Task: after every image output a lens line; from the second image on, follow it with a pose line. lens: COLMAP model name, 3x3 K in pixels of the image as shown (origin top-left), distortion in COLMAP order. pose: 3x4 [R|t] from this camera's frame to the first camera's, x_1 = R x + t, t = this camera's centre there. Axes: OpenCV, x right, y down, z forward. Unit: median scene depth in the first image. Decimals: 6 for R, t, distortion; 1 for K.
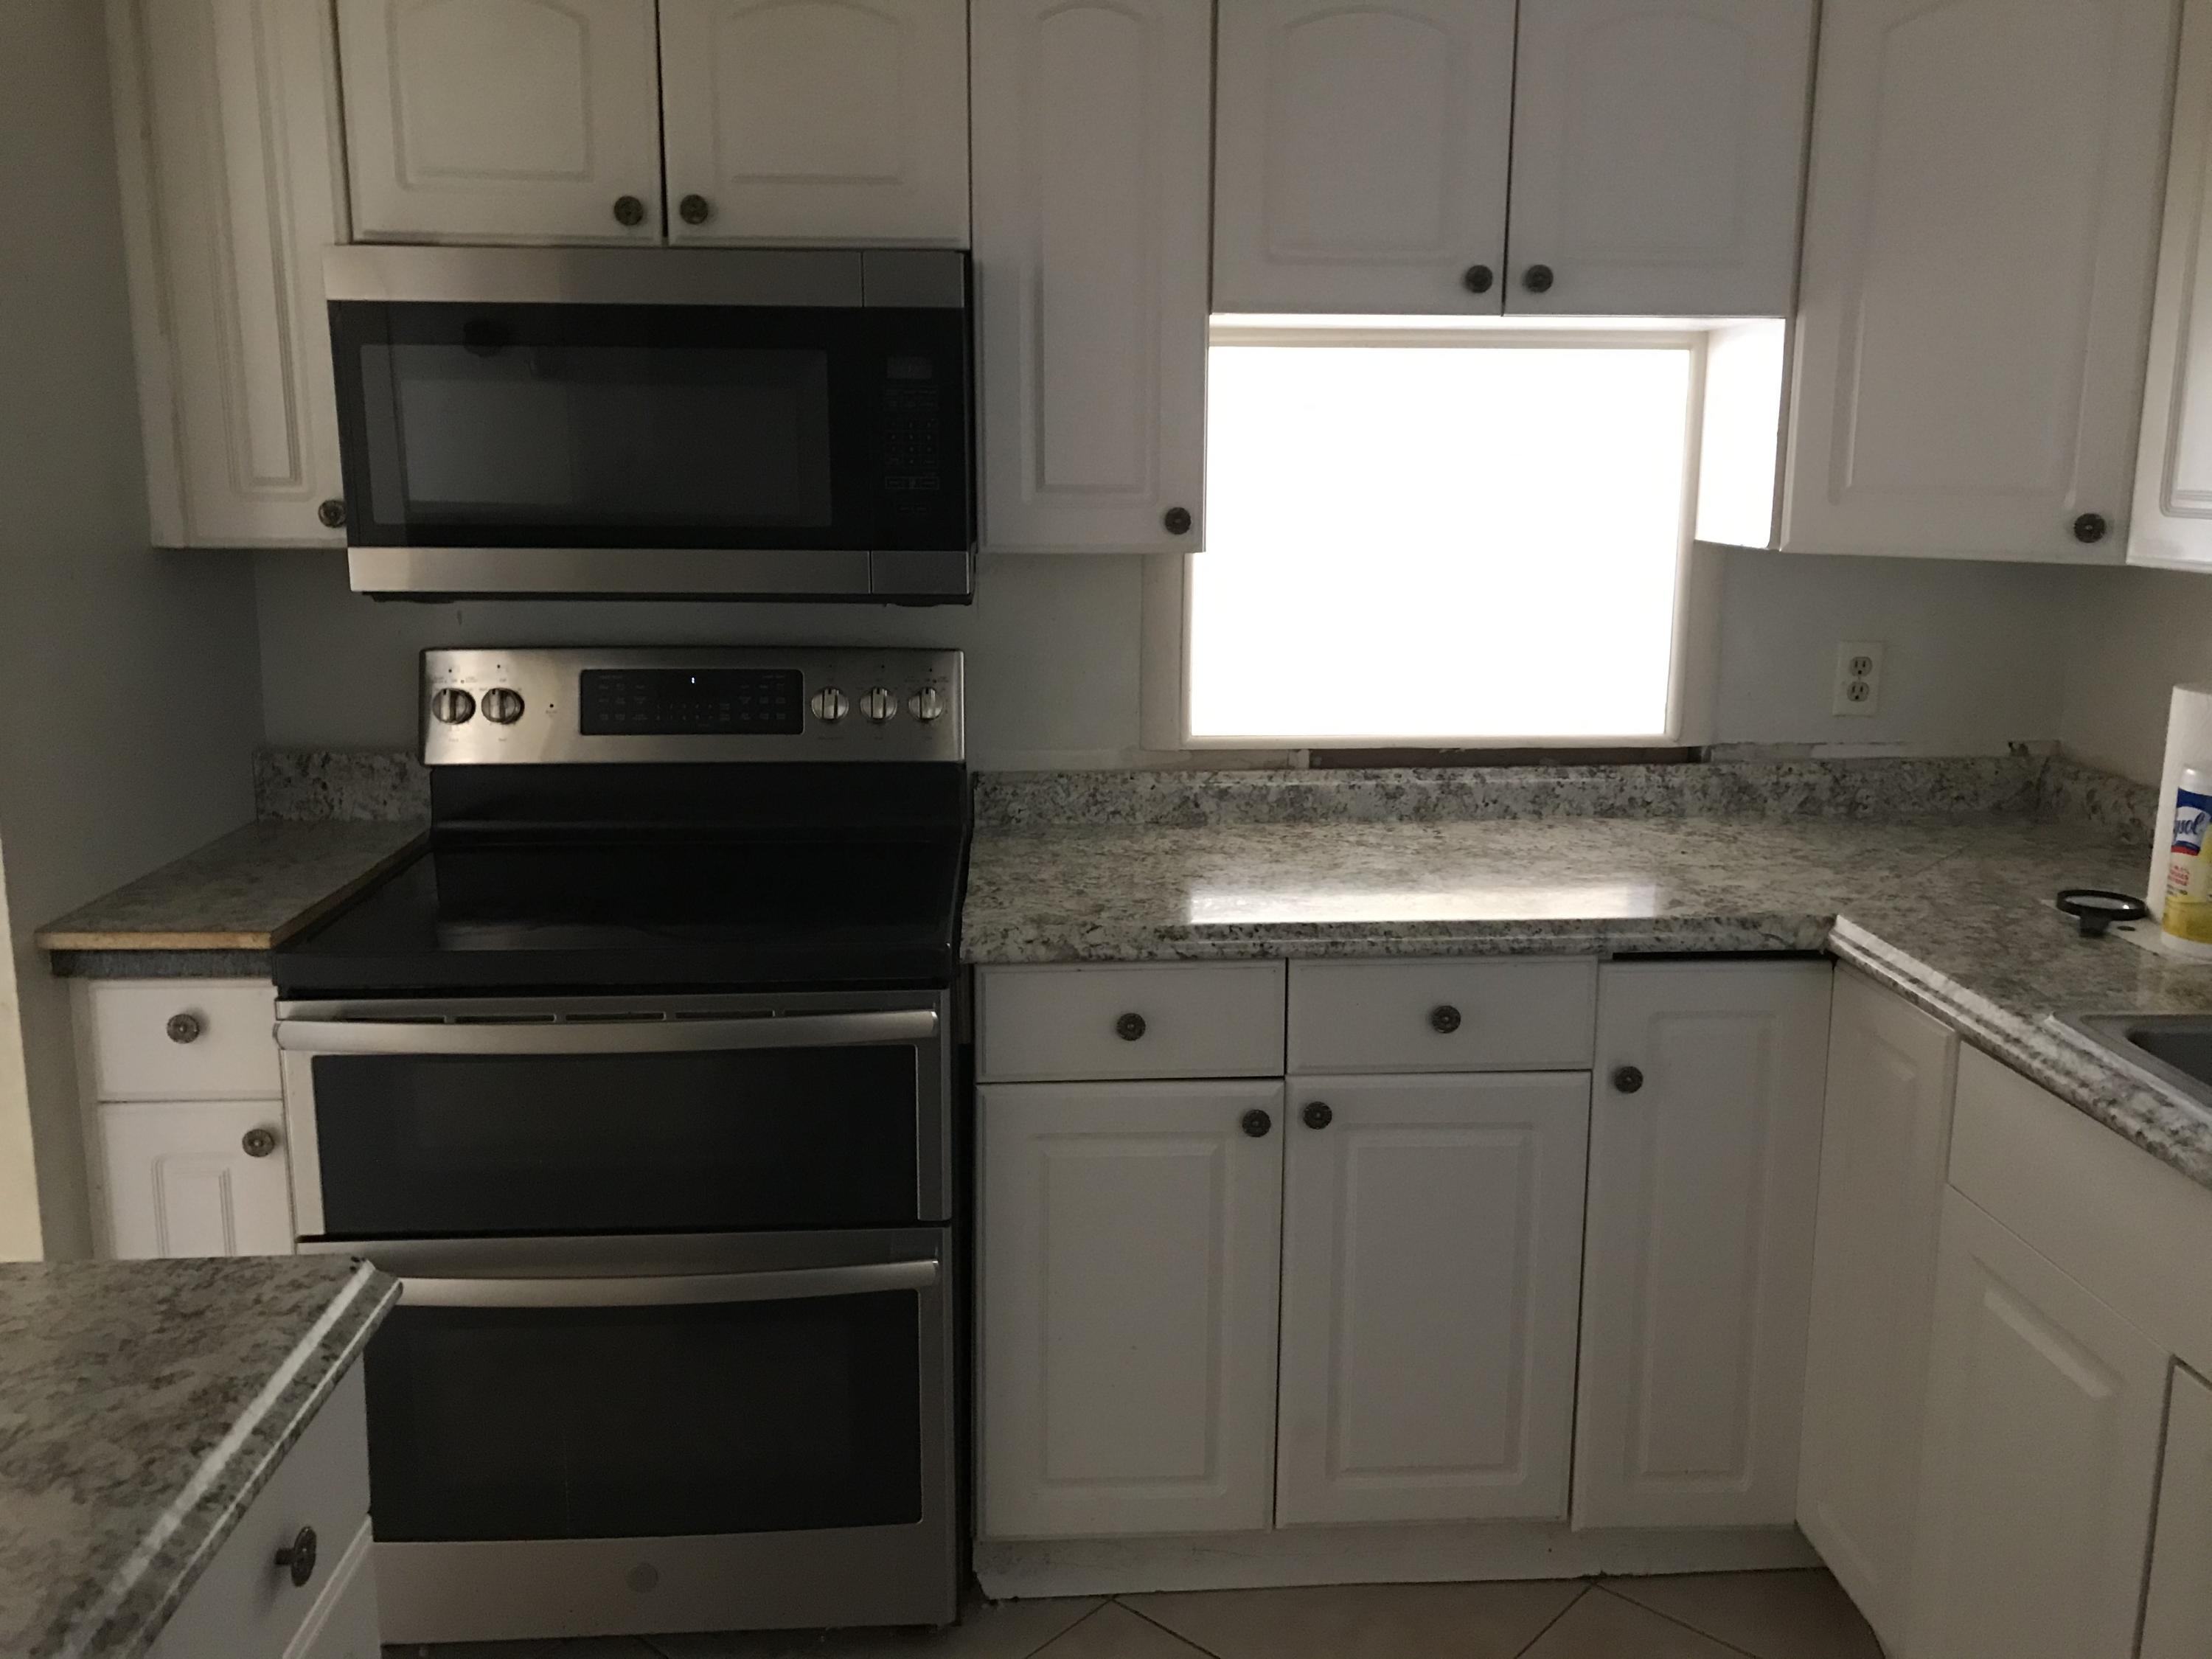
lens RADIAL K [[1804.7, 0, 1106.8], [0, 1804.7, 767.7], [0, 0, 1]] dist [0.097105, -0.267867]
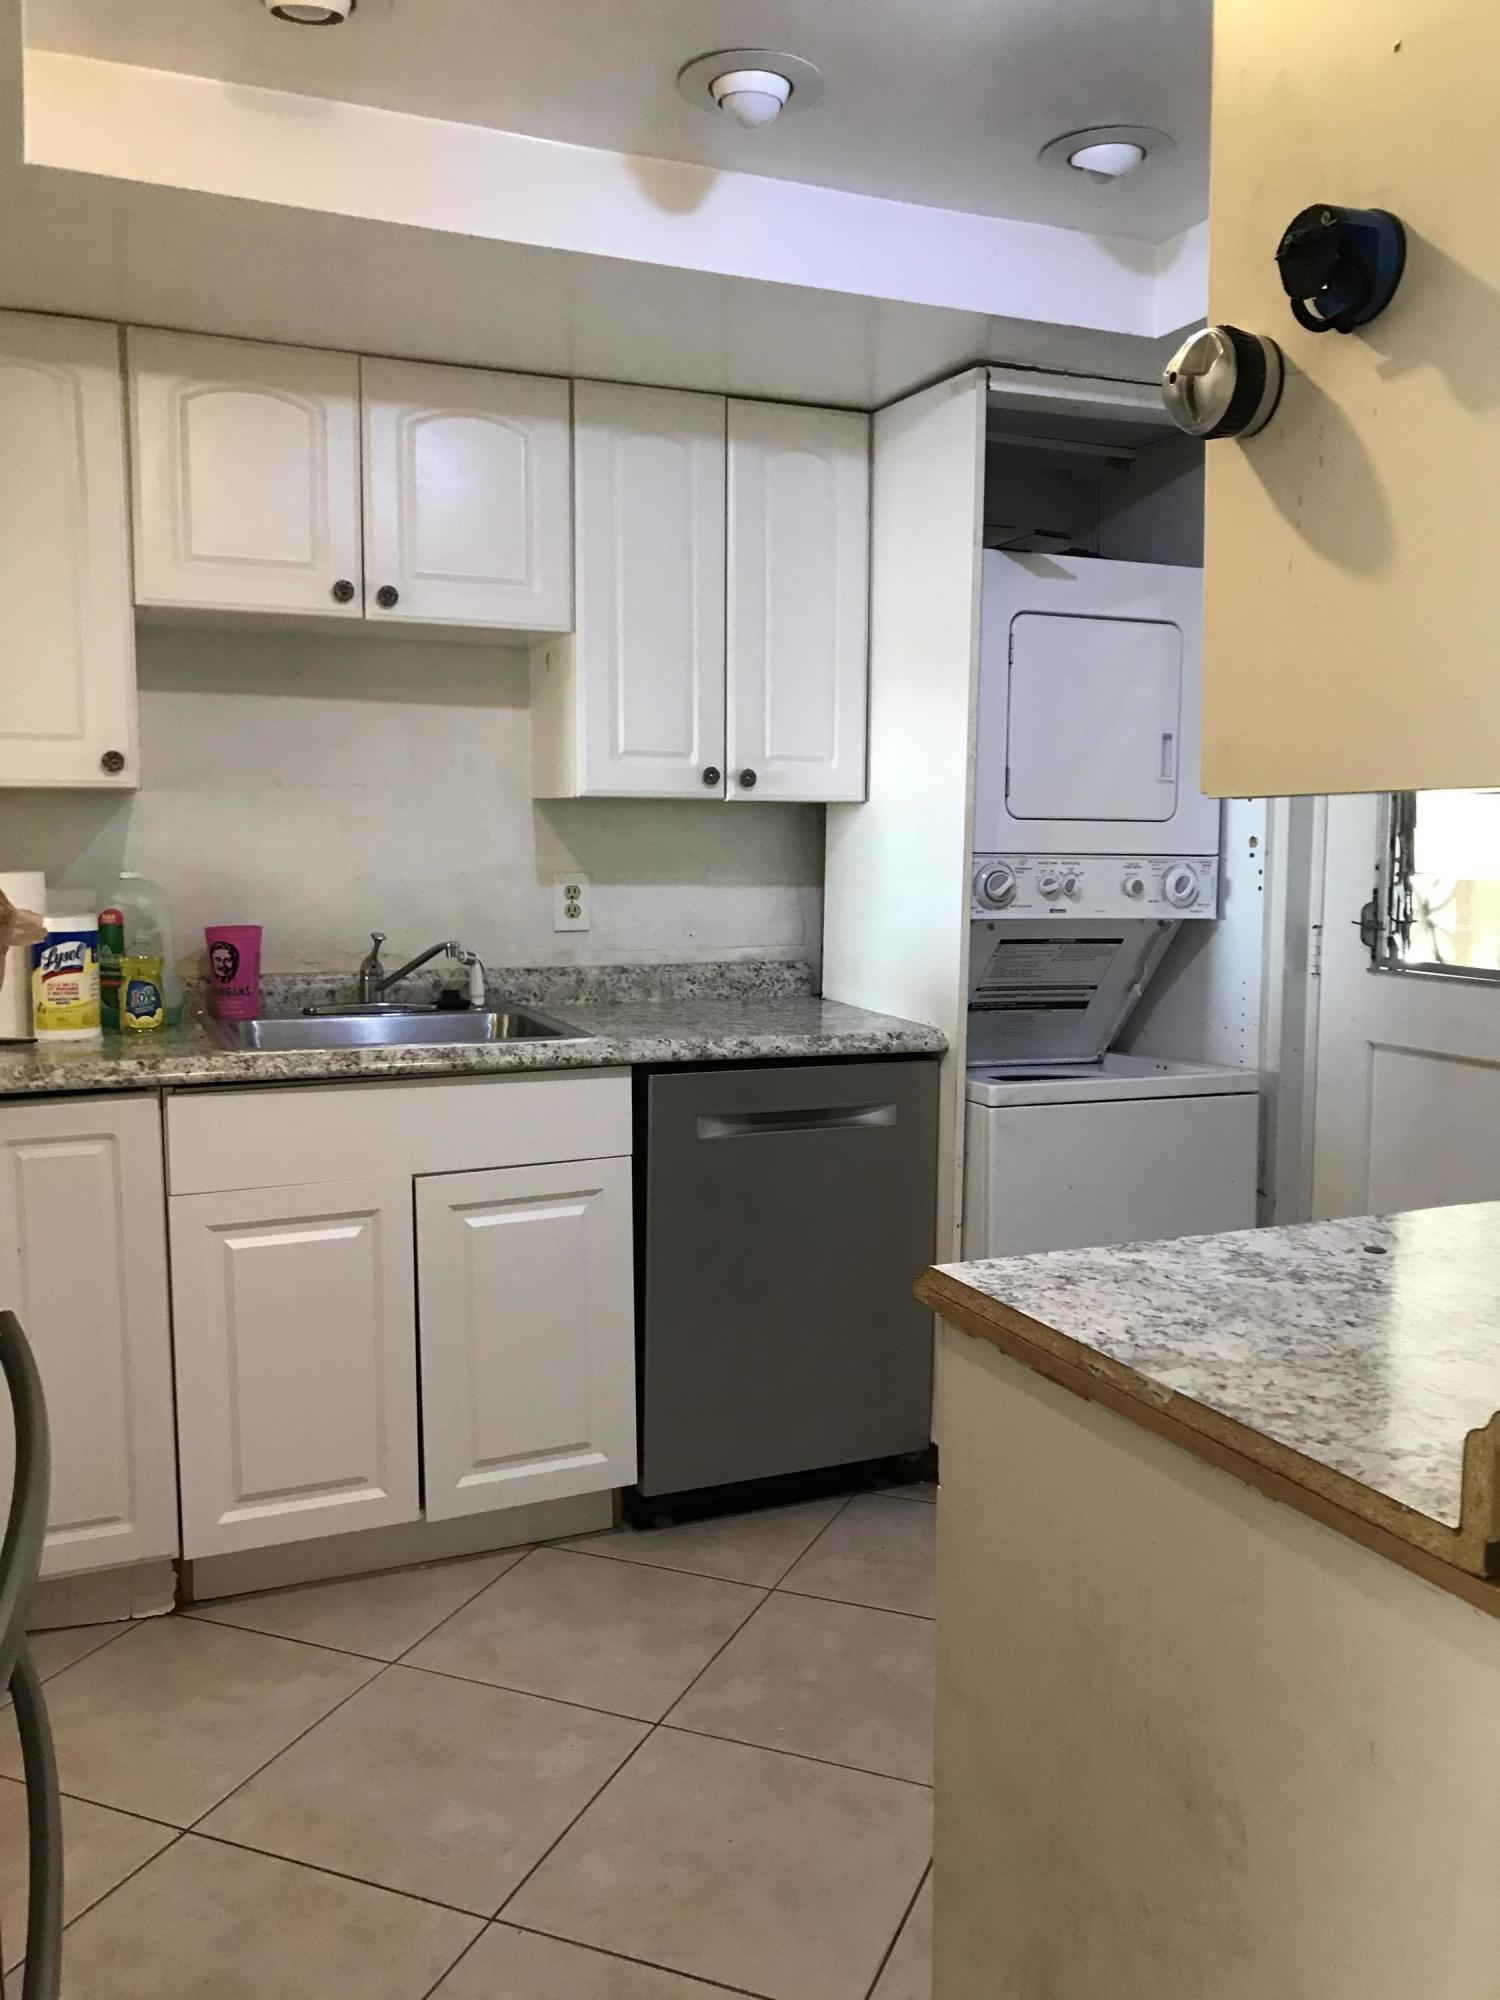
lens RADIAL K [[1642.7, 0, 750.0], [0, 1642.7, 1000.0], [0, 0, 1]] dist [-0.054430, -0.001621]
pose [[-0.319305, -0.100303, 0.942329, -0.637219], [0.169733, 0.972250, 0.161001, -0.039340], [-0.932328, 0.211352, -0.293420, 0.645484]]
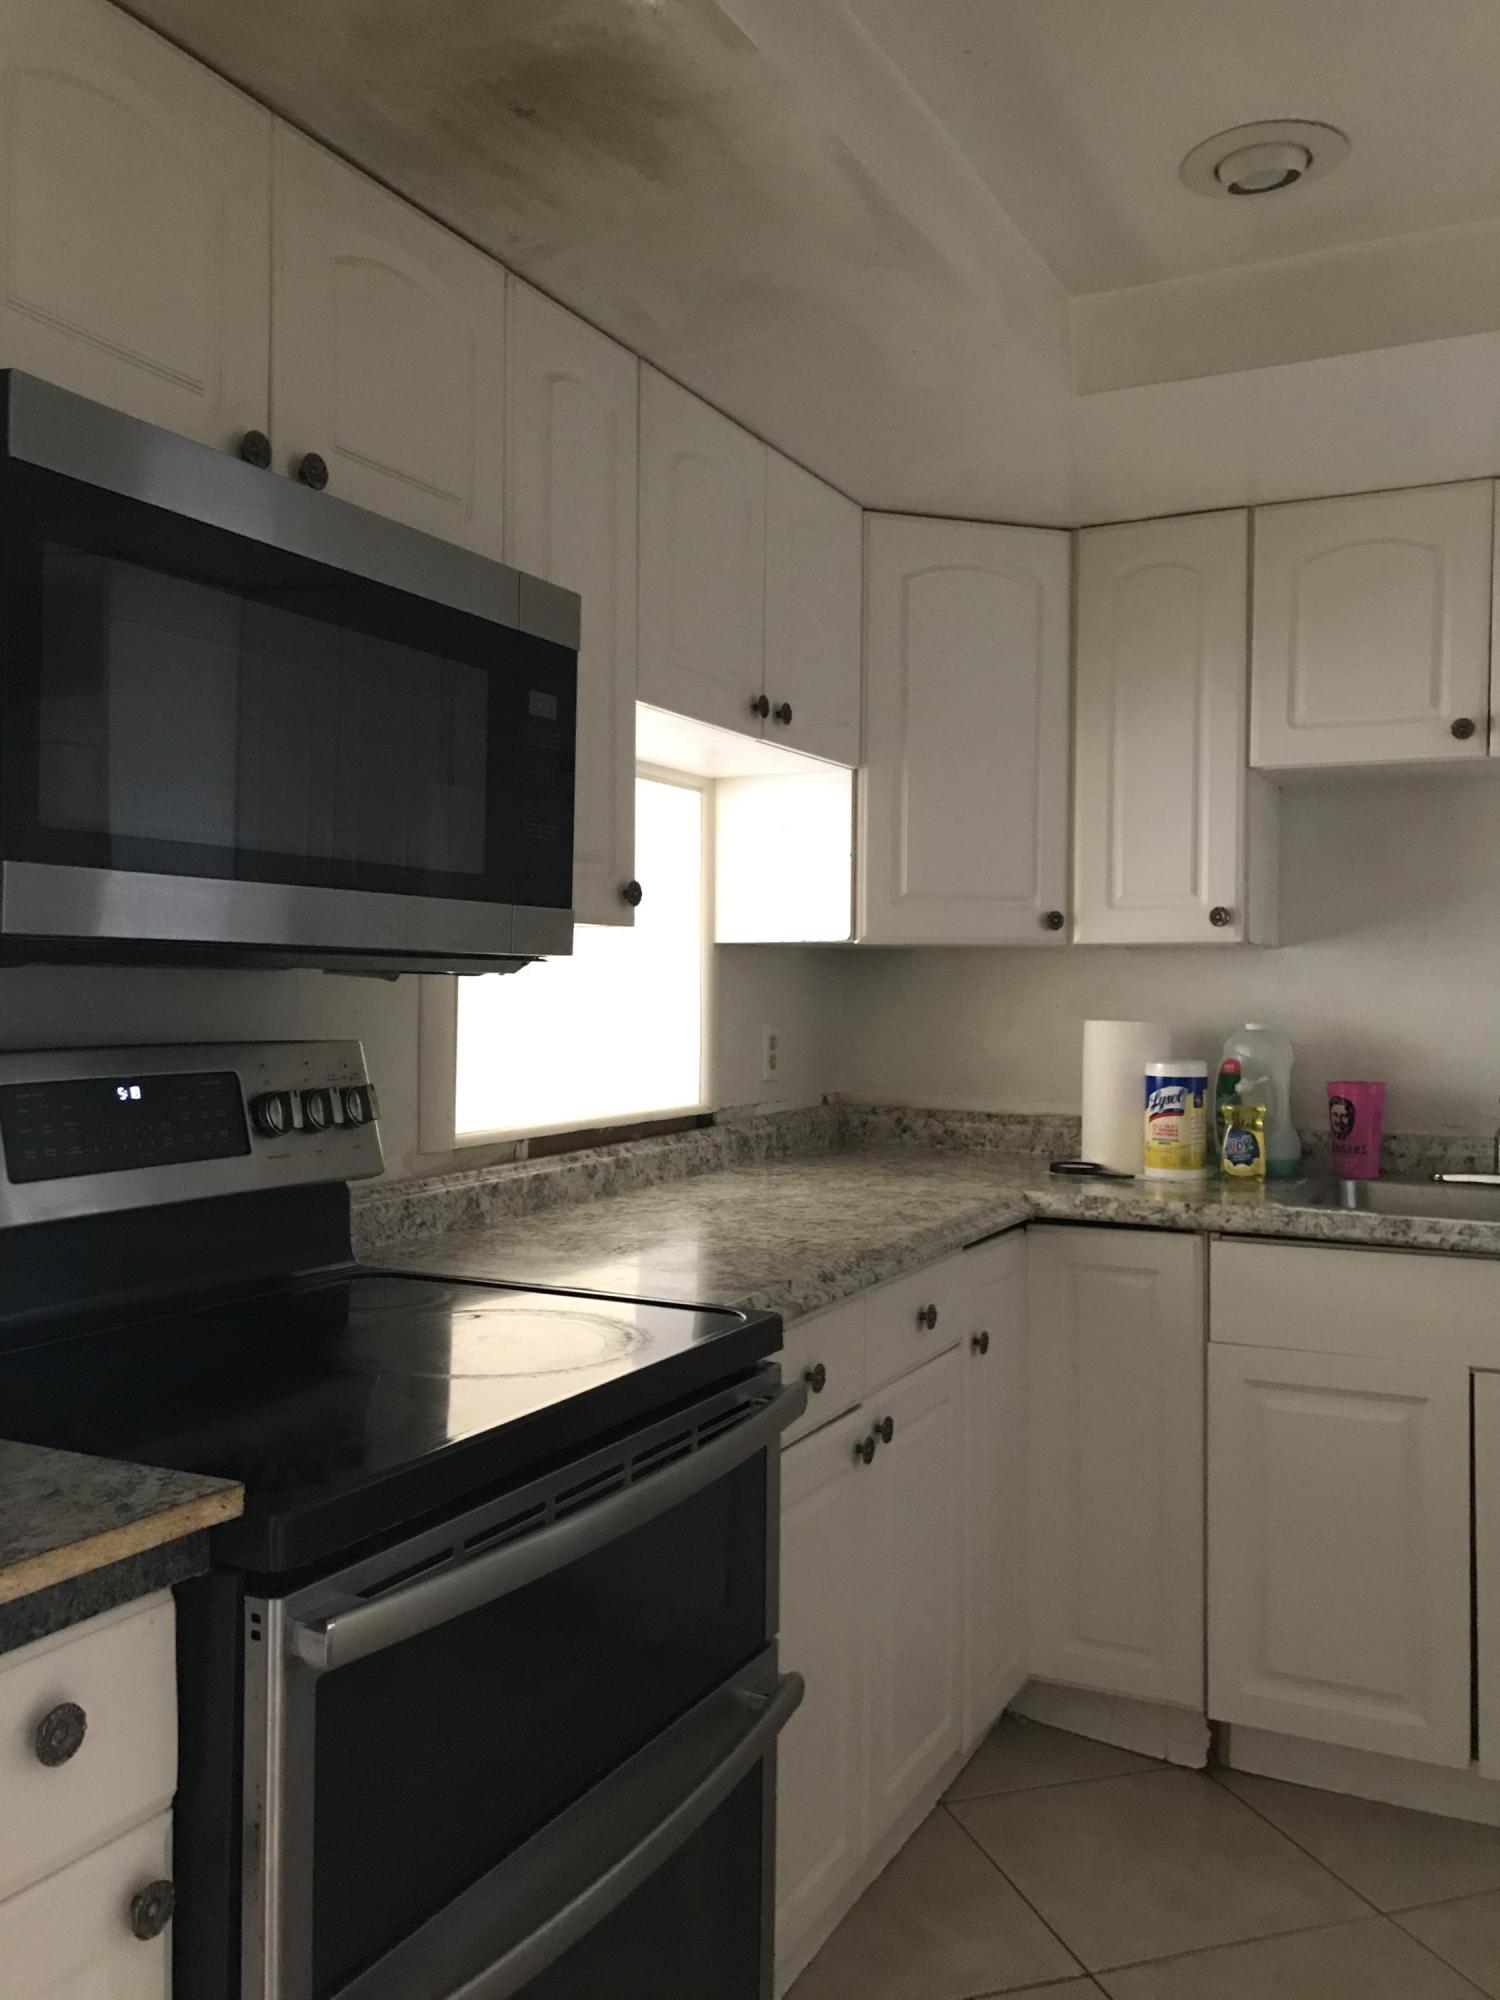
lens RADIAL K [[1620.9, 0, 746.6], [0, 1620.9, 972.3], [0, 0, 1]] dist [0.003151, -0.001519]
pose [[0.493356, 0.007592, 0.869794, -0.618129], [0.146108, 0.985031, -0.091472, -0.001307], [-0.857468, 0.172212, 0.484862, 0.446566]]
